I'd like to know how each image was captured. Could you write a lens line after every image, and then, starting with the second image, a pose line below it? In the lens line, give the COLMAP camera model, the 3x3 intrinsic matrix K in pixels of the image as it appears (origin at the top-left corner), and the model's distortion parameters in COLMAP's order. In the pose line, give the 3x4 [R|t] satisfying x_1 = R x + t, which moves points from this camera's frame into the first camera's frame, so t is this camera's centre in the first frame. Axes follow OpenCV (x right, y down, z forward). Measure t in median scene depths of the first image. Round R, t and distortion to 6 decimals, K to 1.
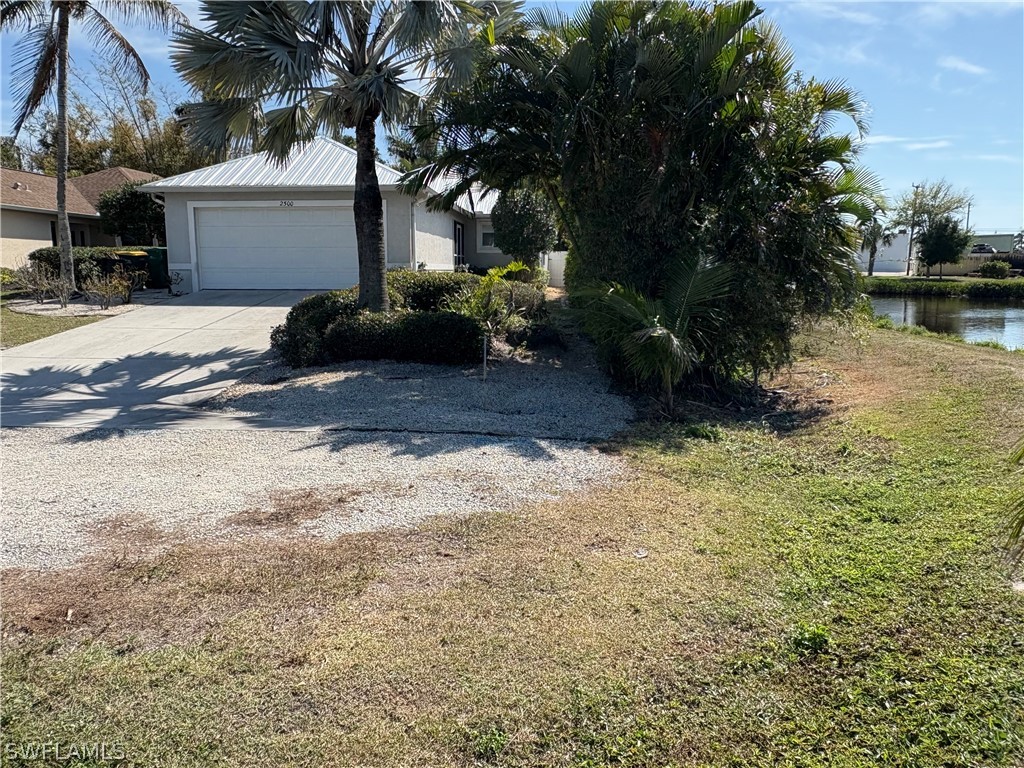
lens RADIAL K [[769.6, 0, 508.6], [0, 769.6, 388.8], [0, 0, 1]] dist [-0.004699, 0.006098]
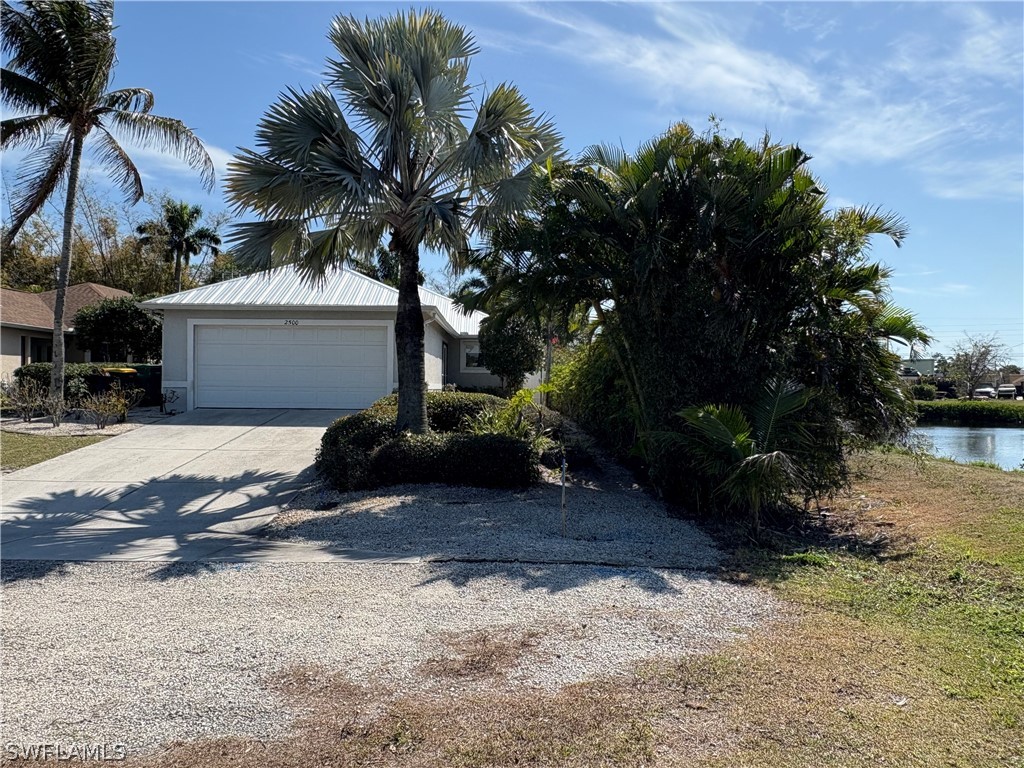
lens RADIAL K [[769.6, 0, 508.6], [0, 769.6, 388.8], [0, 0, 1]] dist [-0.004699, 0.006098]
pose [[0.996703, 0.007690, 0.080767, -0.135152], [0.004689, 0.988375, -0.151965, -0.007027], [-0.080997, 0.151843, 0.985080, 0.023021]]
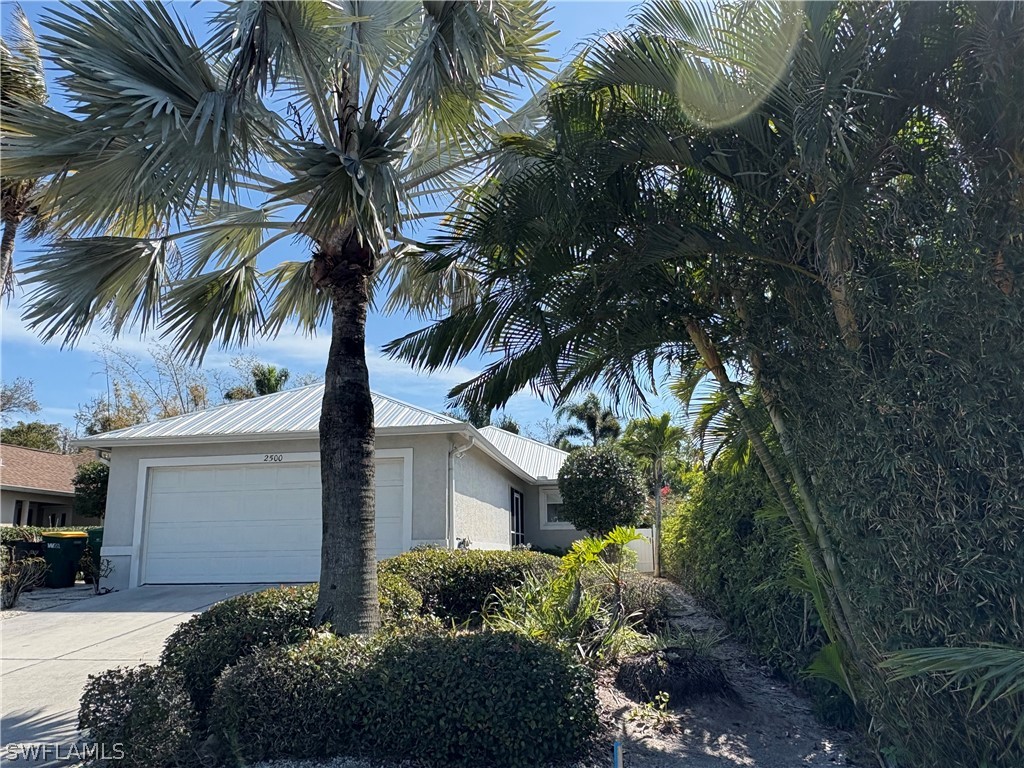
lens RADIAL K [[769.6, 0, 508.6], [0, 769.6, 388.8], [0, 0, 1]] dist [-0.004699, 0.006098]
pose [[0.997161, -0.032301, -0.068026, -0.035817], [0.005634, 0.932801, -0.360349, -0.067725], [0.075094, 0.358942, 0.930334, 0.510298]]
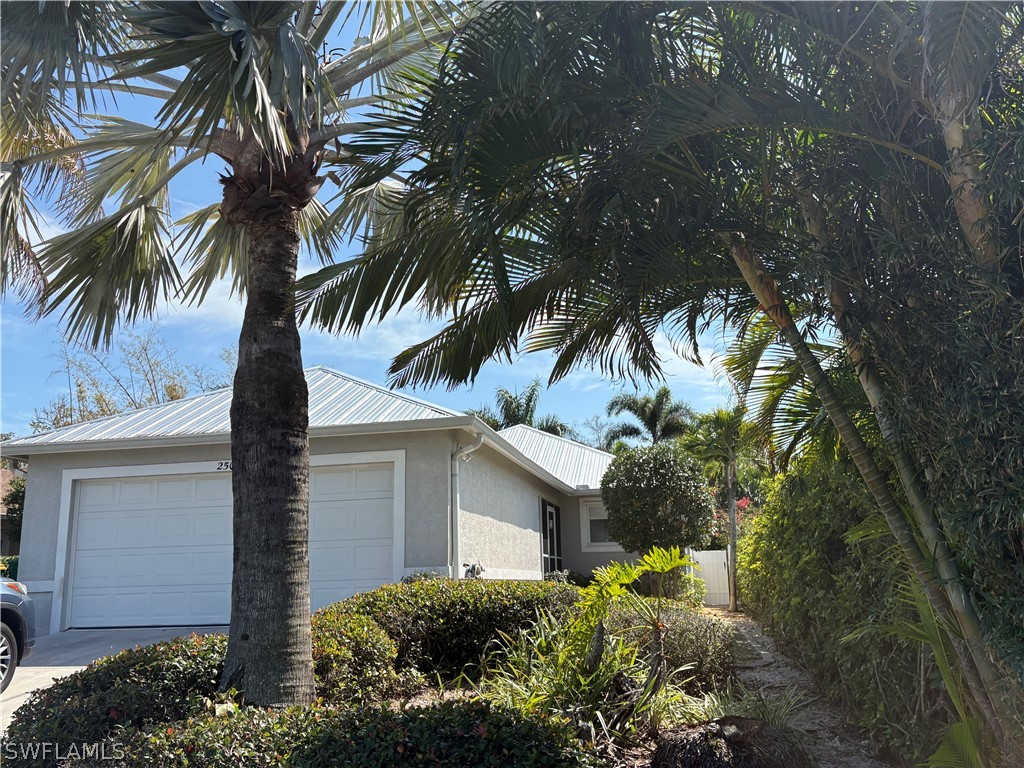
lens RADIAL K [[919.7, 0, 513.2], [0, 919.7, 385.6], [0, 0, 1]] dist [0.033911, -0.015638]
pose [[0.992118, -0.050789, -0.114554, -0.009845], [0.006279, 0.933181, -0.359352, -0.082059], [0.125151, 0.355800, 0.926144, 0.588203]]
